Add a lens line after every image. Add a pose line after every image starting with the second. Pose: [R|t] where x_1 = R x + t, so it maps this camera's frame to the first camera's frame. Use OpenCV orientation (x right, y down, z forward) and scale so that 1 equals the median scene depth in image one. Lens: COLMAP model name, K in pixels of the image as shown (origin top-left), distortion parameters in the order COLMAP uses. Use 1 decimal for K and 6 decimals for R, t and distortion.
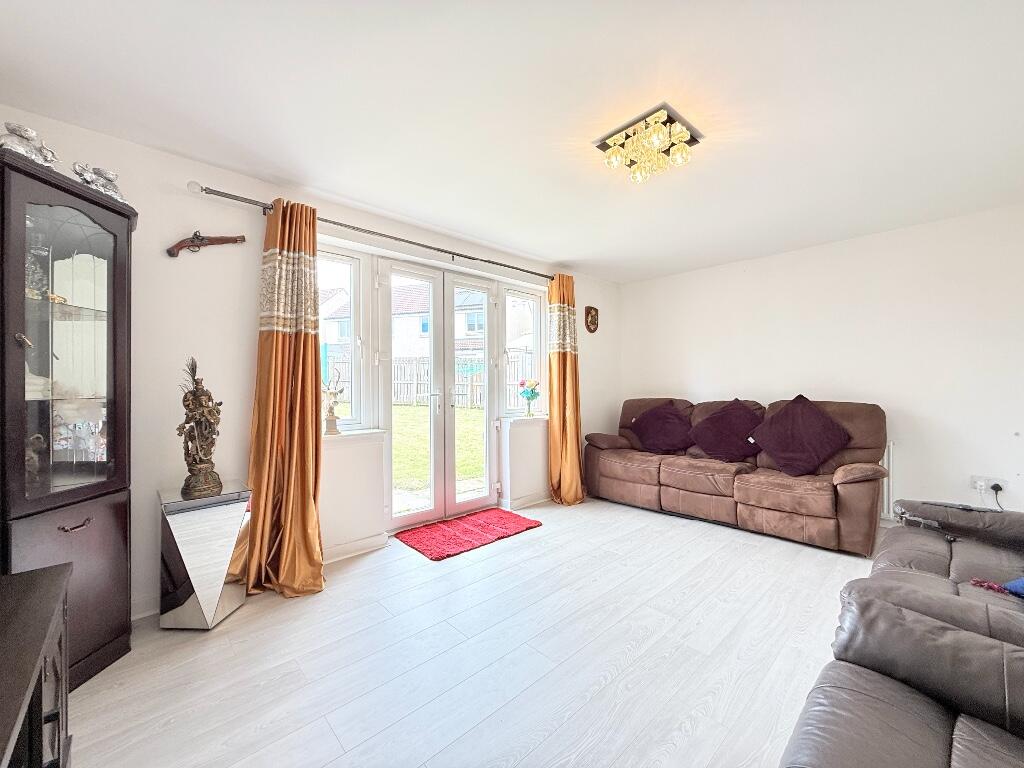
lens RADIAL K [[409.7, 0, 505.5], [0, 409.7, 381.6], [0, 0, 1]] dist [-0.001424, 0.001796]
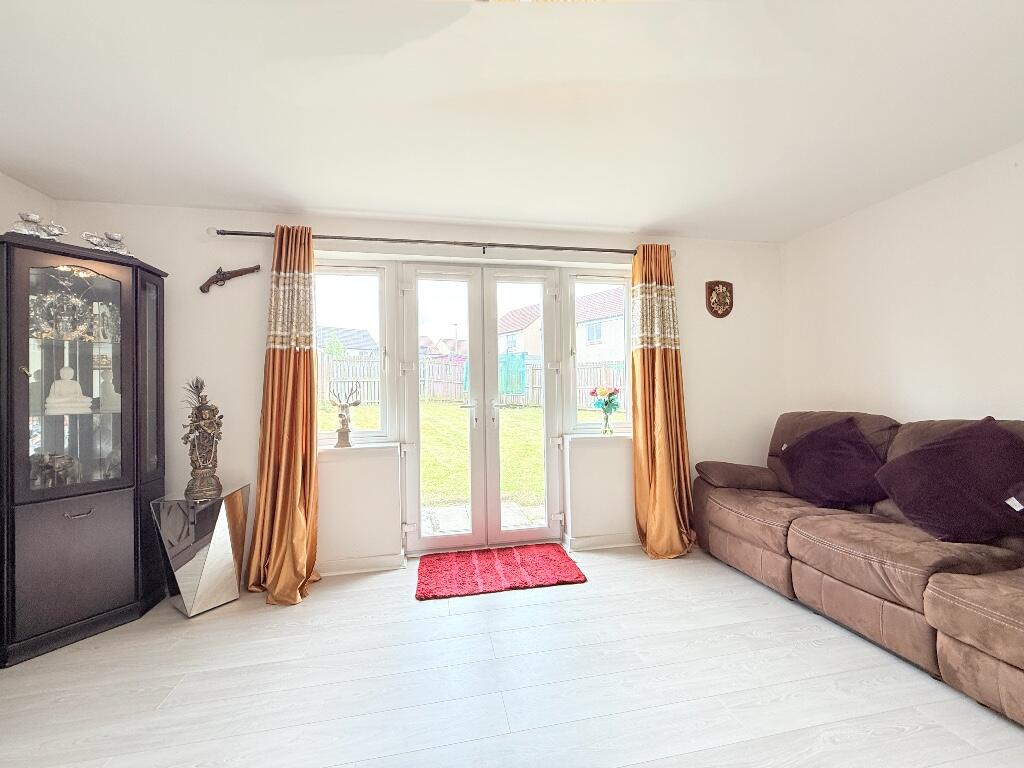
lens RADIAL K [[409.7, 0, 500.5], [0, 409.7, 382.1], [0, 0, 1]] dist [-0.001424, 0.001796]
pose [[0.854318, -0.021958, -0.519287, 0.430958], [0.018345, 0.999759, -0.012094, -0.010606], [0.519427, 0.000806, 0.854514, 0.336295]]
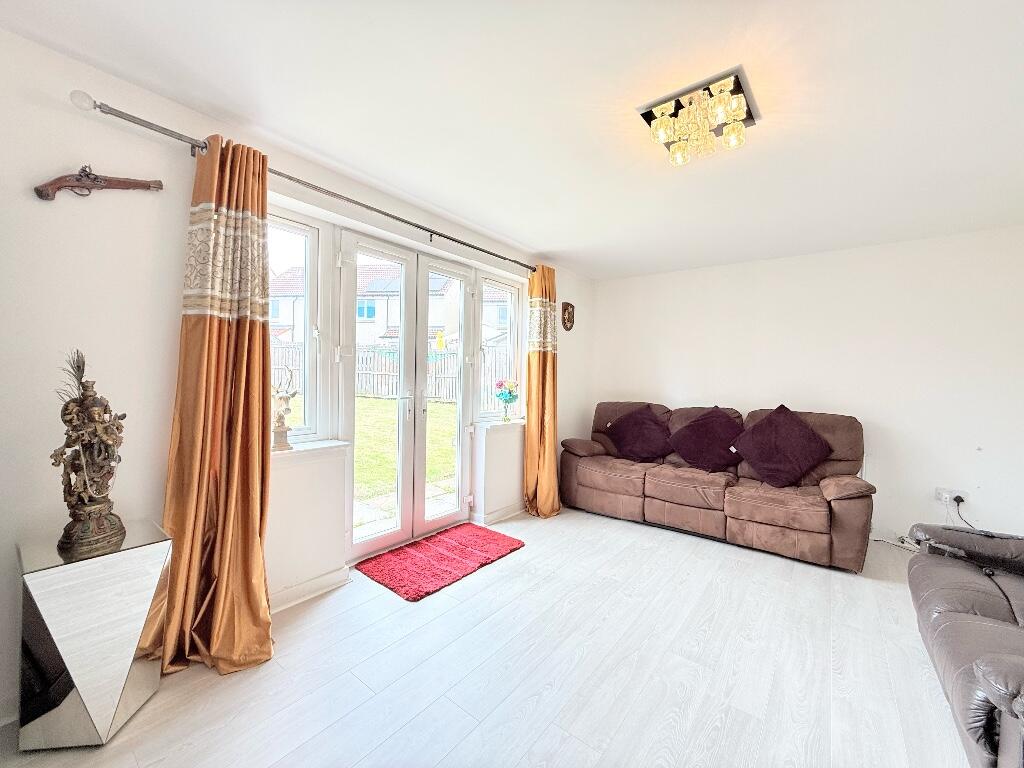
lens RADIAL K [[409.7, 0, 507.8], [0, 409.7, 382.4], [0, 0, 1]] dist [-0.001424, 0.001796]
pose [[0.986942, 0.025553, 0.159037, -0.121521], [-0.029585, 0.999297, 0.023039, -0.031456], [-0.158336, -0.027443, 0.987004, 0.155503]]
